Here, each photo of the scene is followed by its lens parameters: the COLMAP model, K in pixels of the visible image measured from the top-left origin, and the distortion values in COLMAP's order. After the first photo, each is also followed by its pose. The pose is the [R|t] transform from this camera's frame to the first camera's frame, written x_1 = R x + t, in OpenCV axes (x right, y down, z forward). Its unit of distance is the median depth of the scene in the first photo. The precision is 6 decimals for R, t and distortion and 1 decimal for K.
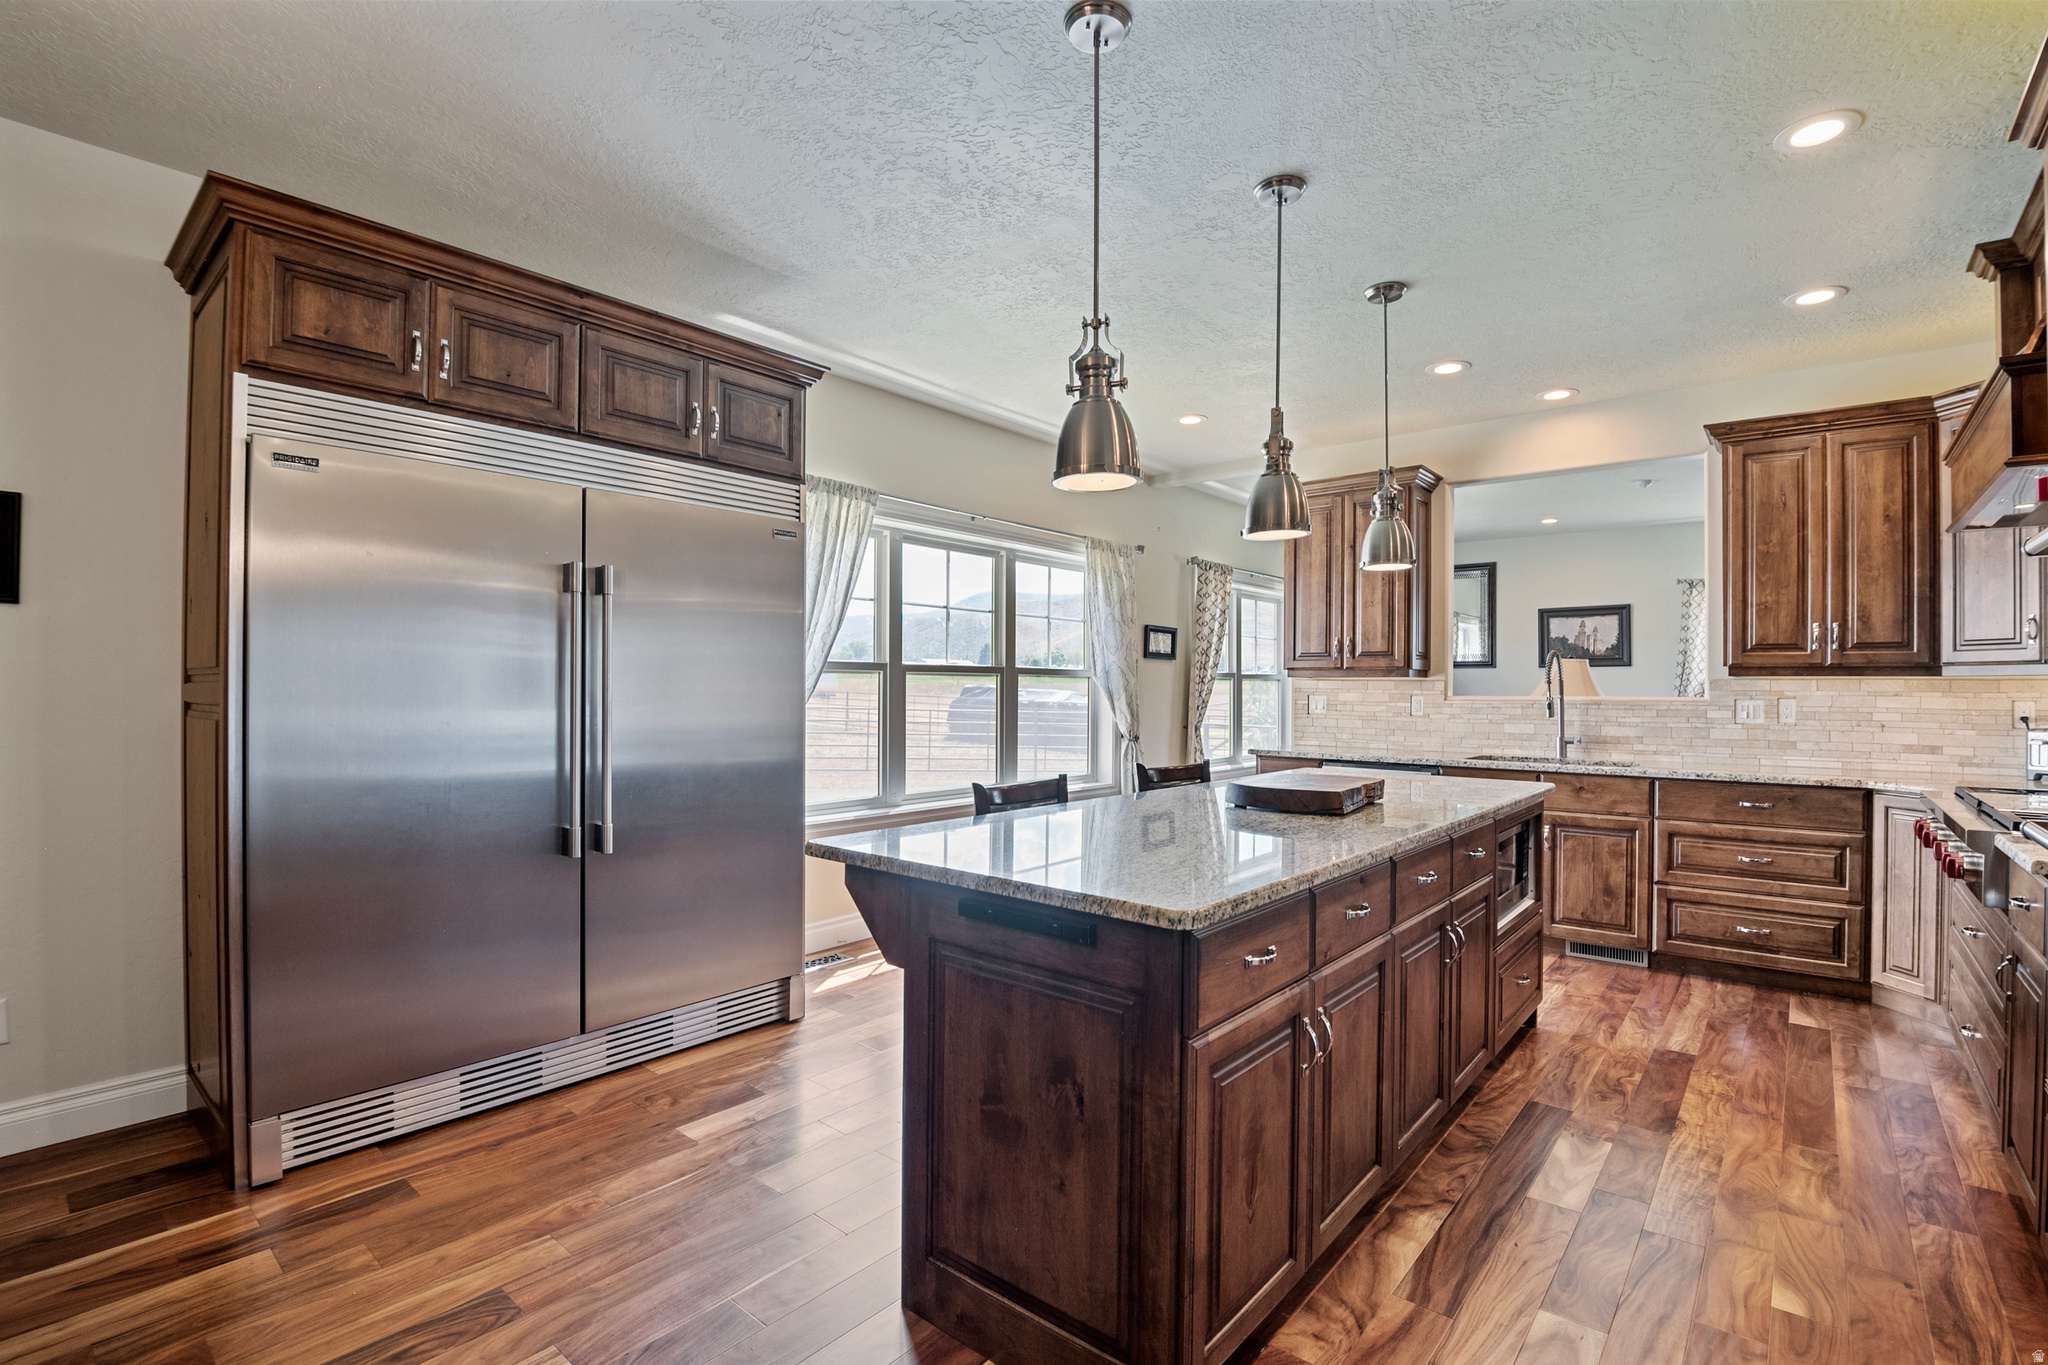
lens RADIAL K [[928.6, 0, 1029.2], [0, 928.6, 685.5], [0, 0, 1]] dist [-0.000347, -0.023608]
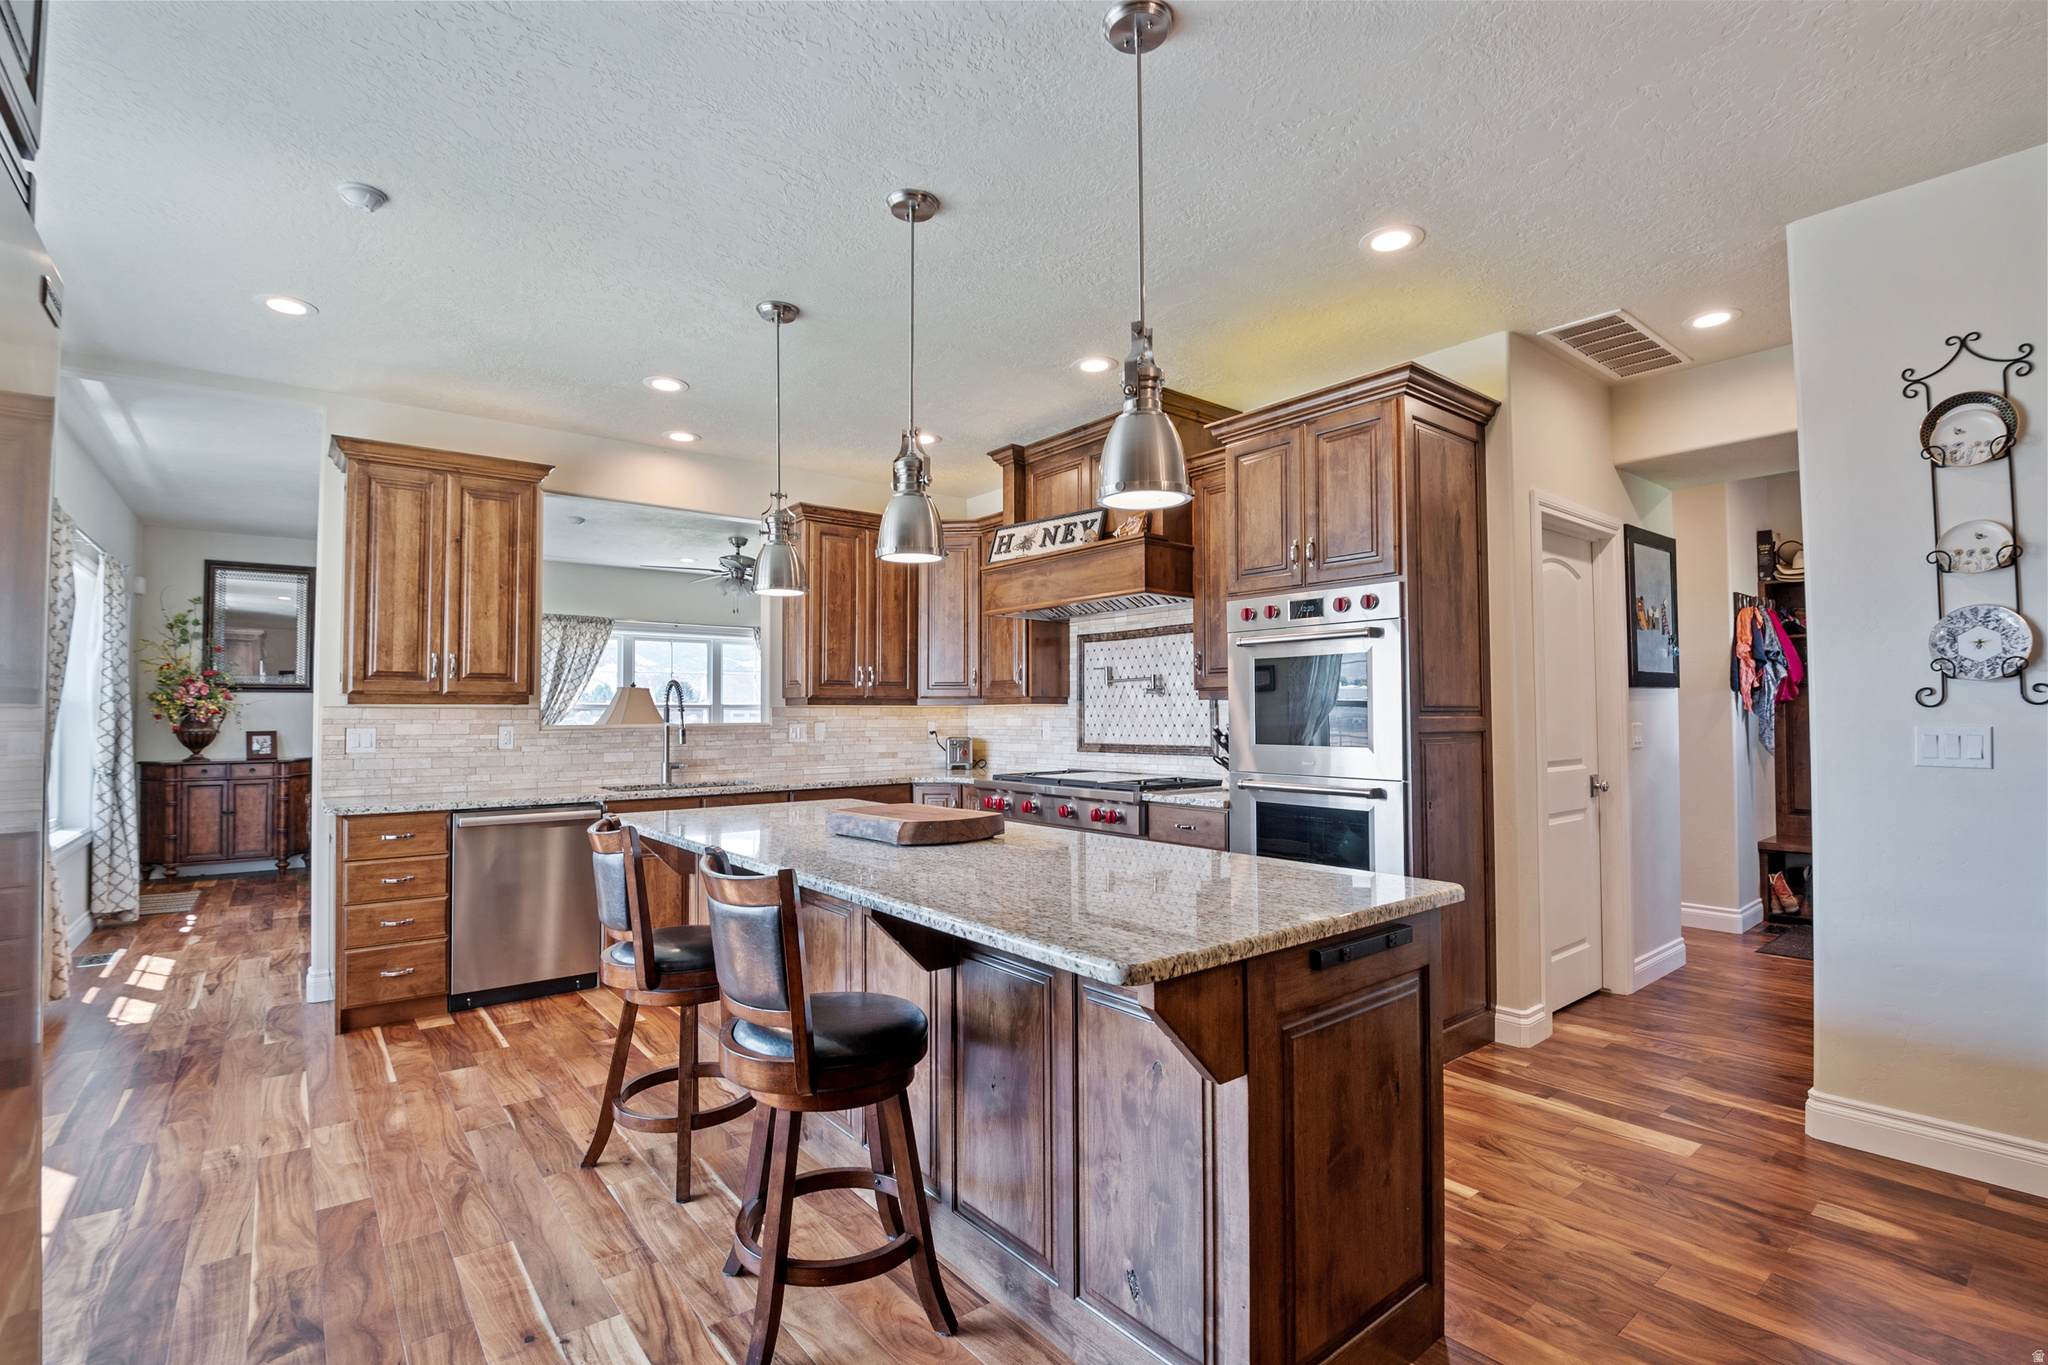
lens RADIAL K [[928.6, 0, 1029.2], [0, 928.6, 685.5], [0, 0, 1]] dist [-0.000347, -0.023608]
pose [[0.184552, 0.023715, 0.982537, -0.419003], [0.005194, 0.999671, -0.025105, -0.003118], [-0.982809, 0.009737, 0.184368, 0.454733]]
